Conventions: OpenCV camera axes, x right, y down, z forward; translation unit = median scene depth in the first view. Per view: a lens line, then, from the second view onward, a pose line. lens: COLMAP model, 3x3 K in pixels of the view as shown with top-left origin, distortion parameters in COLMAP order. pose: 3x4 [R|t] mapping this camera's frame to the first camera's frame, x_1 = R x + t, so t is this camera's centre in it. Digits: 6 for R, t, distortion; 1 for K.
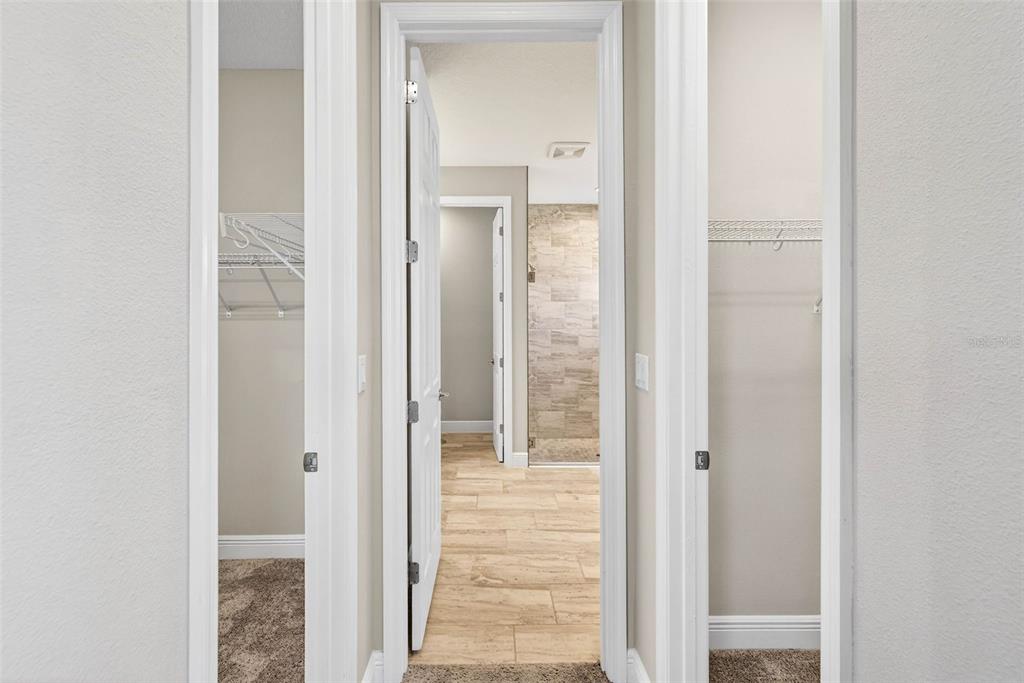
lens RADIAL K [[441.7, 0, 500.1], [0, 441.7, 324.6], [0, 0, 1]] dist [0.000268, -0.000167]
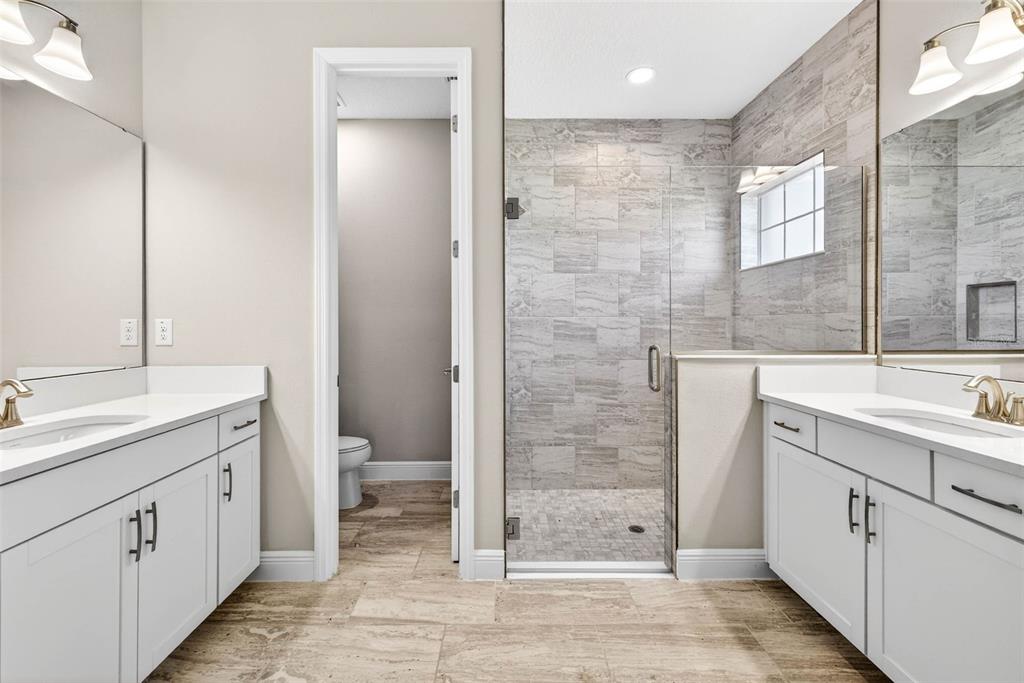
lens RADIAL K [[441.7, 0, 500.1], [0, 441.7, 324.6], [0, 0, 1]] dist [0.000268, -0.000167]
pose [[0.999832, -0.000376, -0.018311, 0.050607], [0.000428, 0.999996, 0.002824, 0.019709], [0.018309, -0.002831, 0.999828, 0.366399]]
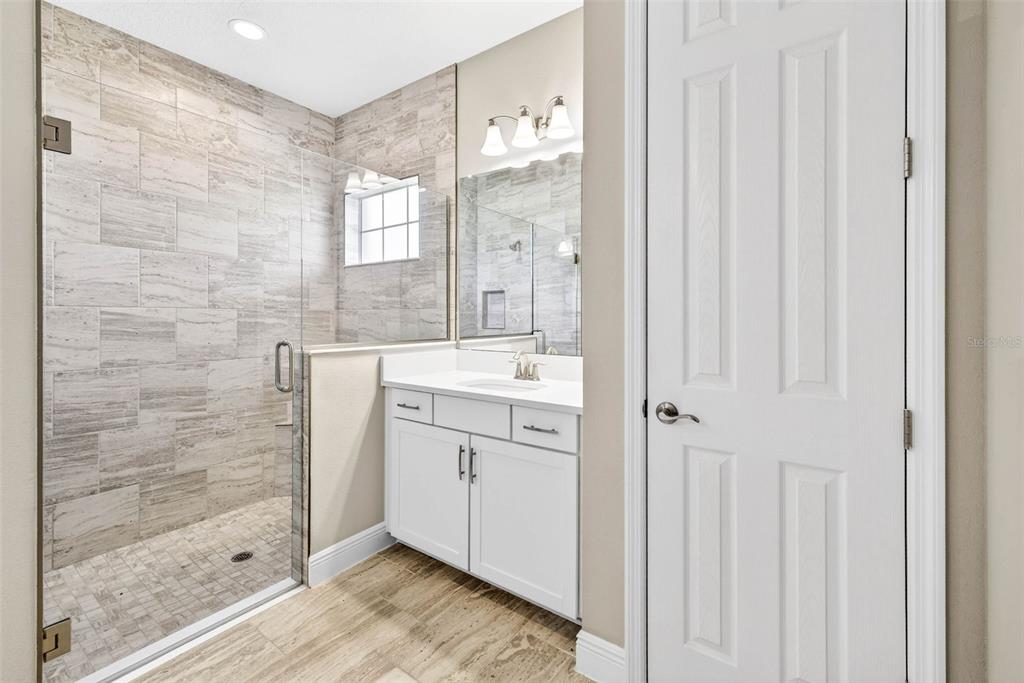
lens RADIAL K [[437.4, 0, 524.1], [0, 437.4, 317.6], [0, 0, 1]] dist [0.002100, -0.000068]
pose [[0.584500, 0.000378, 0.811393, 0.008045], [-0.001663, 0.999998, 0.000732, 0.019887], [-0.811392, -0.001777, 0.584500, 0.400993]]
